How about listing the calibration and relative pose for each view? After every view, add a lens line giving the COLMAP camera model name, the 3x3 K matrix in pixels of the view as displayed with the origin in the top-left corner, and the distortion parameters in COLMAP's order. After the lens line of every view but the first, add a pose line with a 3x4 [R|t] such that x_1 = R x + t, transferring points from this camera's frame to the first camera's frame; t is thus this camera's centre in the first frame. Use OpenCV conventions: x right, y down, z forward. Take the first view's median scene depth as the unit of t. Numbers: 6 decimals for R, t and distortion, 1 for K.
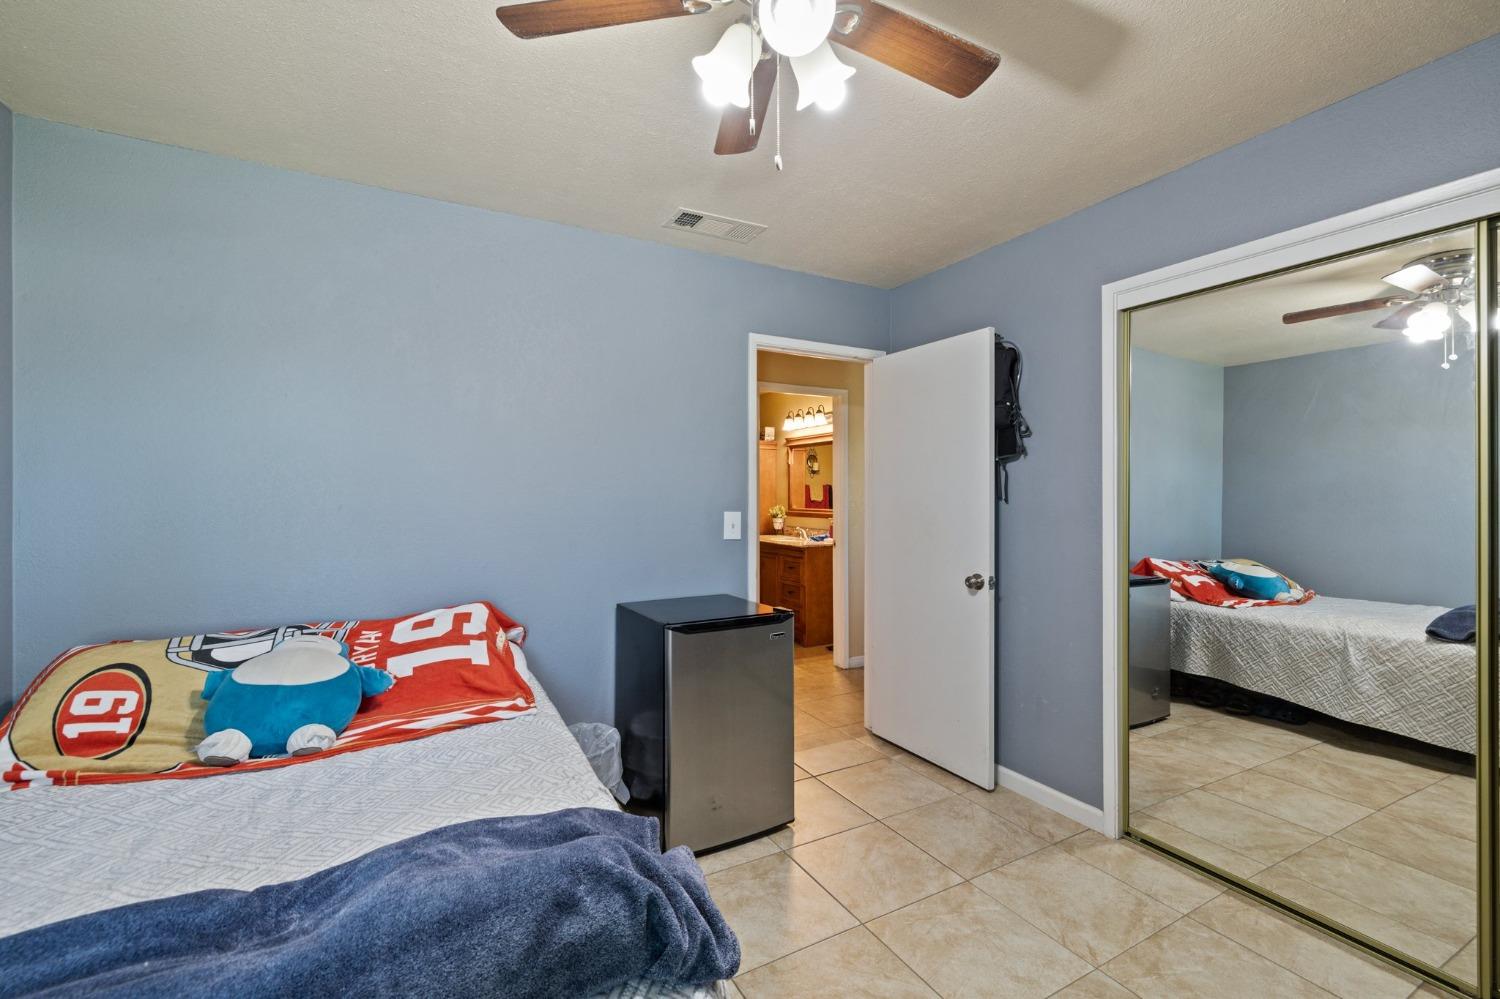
lens RADIAL K [[636.1, 0, 747.5], [0, 636.1, 498.8], [0, 0, 1]] dist [0.004585, -0.001394]
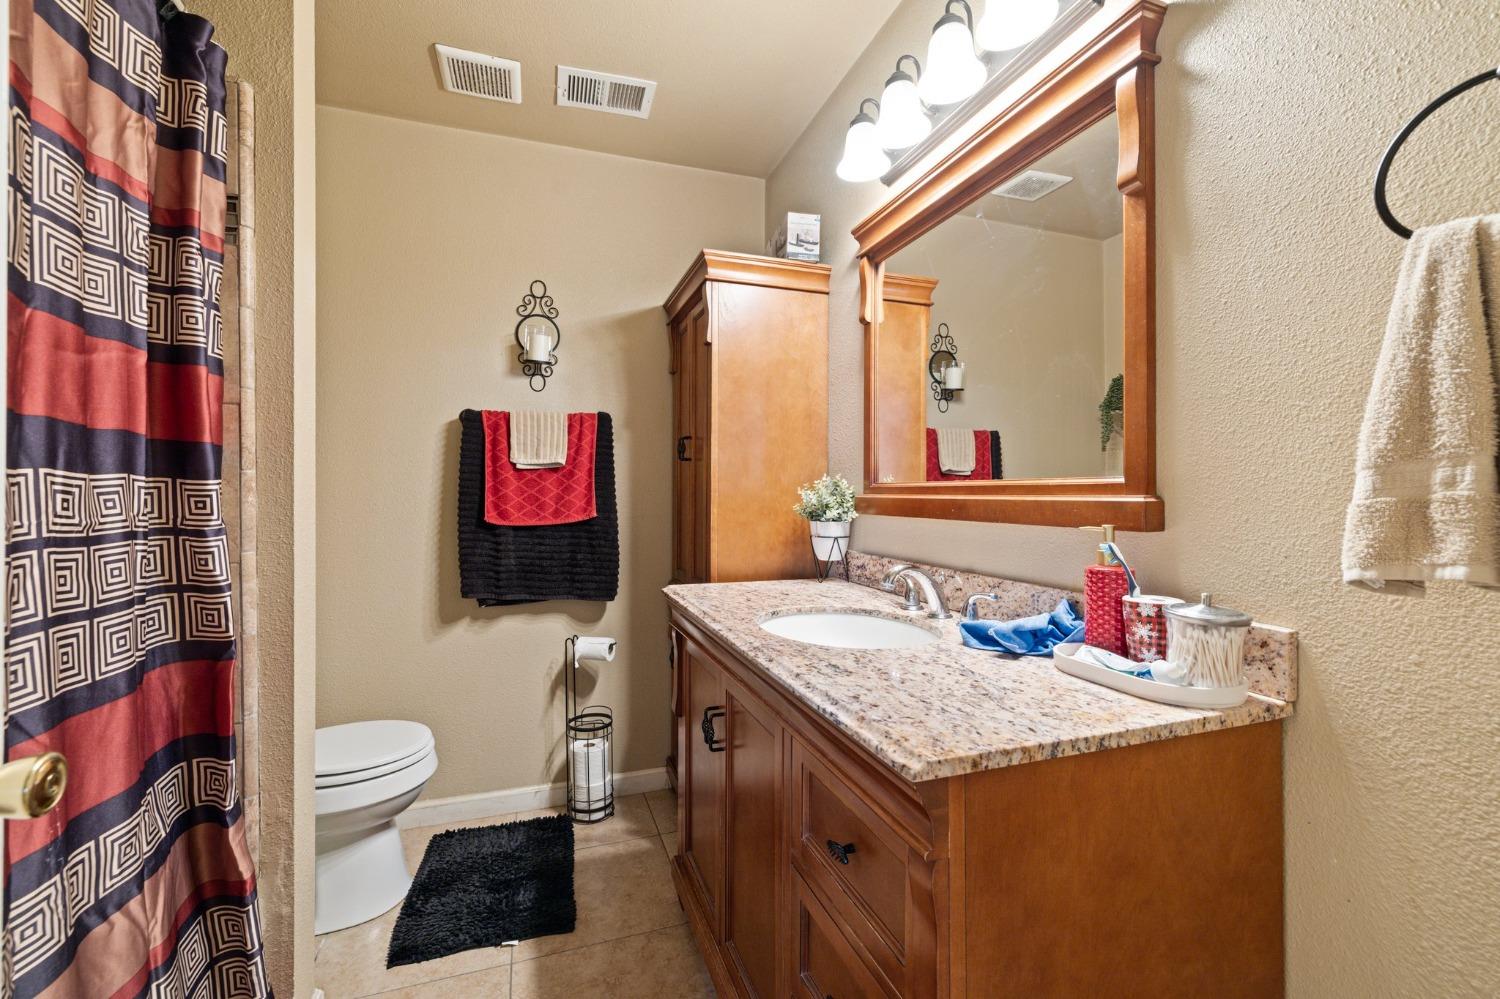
lens RADIAL K [[636.1, 0, 751.6], [0, 636.1, 498.6], [0, 0, 1]] dist [0.004585, -0.001394]
pose [[0.986396, -0.005489, -0.164295, 0.060670], [0.006134, 0.999975, 0.003418, 0.019413], [0.164272, -0.004379, 0.986405, 0.721857]]
